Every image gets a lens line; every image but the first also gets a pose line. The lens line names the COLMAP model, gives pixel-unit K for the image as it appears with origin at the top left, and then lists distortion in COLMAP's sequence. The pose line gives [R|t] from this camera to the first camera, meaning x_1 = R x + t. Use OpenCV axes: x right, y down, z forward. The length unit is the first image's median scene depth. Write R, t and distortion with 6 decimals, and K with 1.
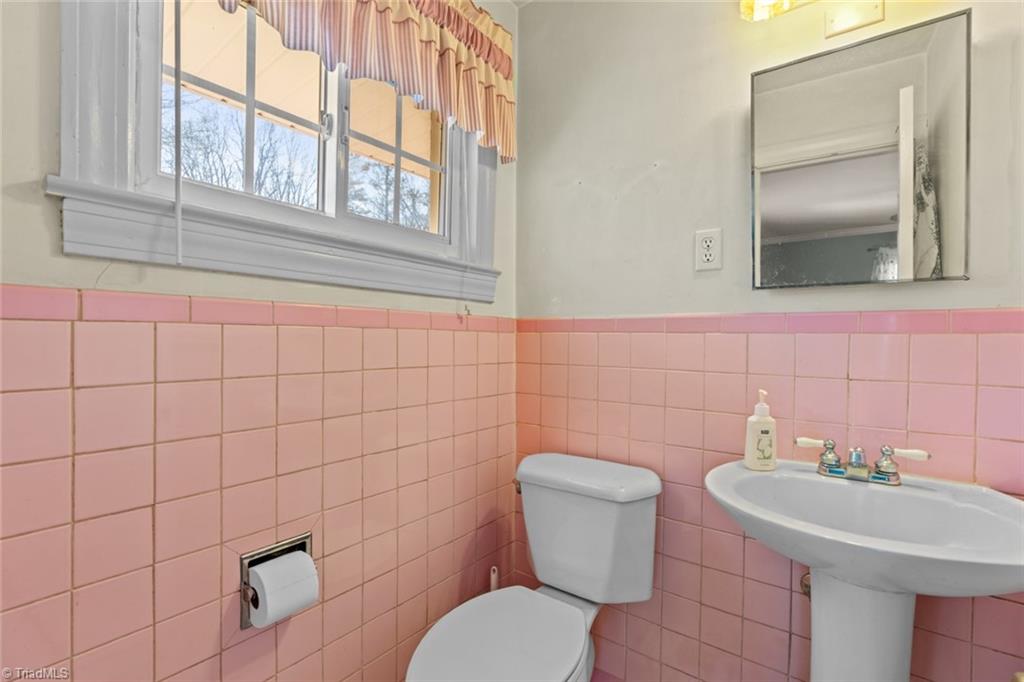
lens RADIAL K [[461.4, 0, 508.4], [0, 461.4, 342.1], [0, 0, 1]] dist [-0.032083, 0.013706]
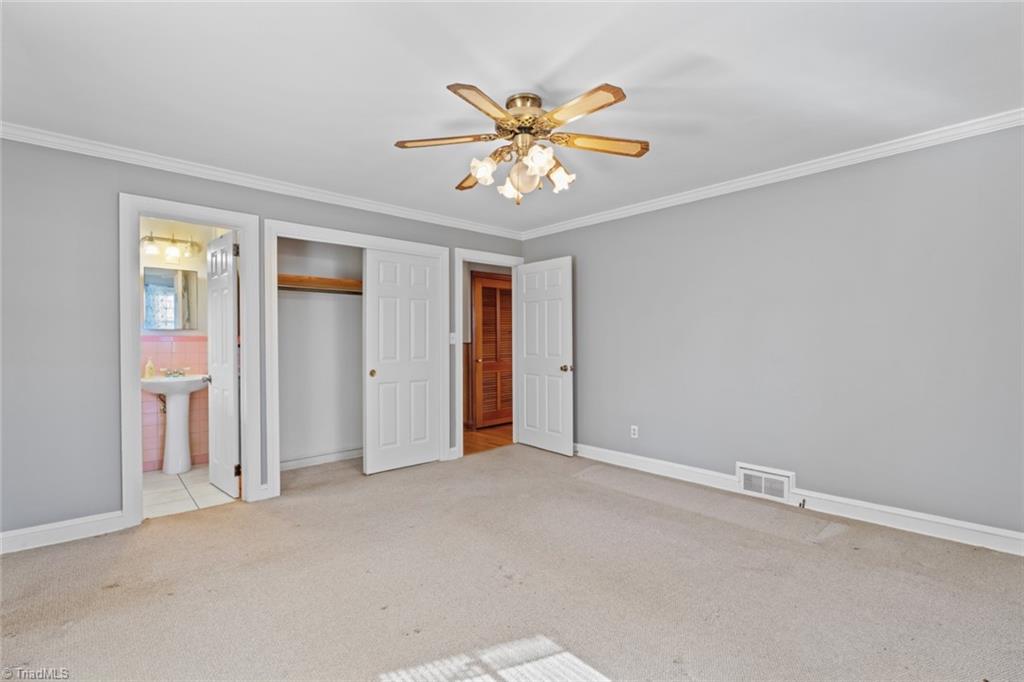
lens RADIAL K [[461.4, 0, 508.4], [0, 461.4, 342.1], [0, 0, 1]] dist [-0.032083, 0.013706]
pose [[0.177542, -0.009953, 0.984063, -2.575728], [0.008904, 0.999924, 0.008507, -0.023435], [-0.984073, 0.007251, 0.177617, -2.533609]]
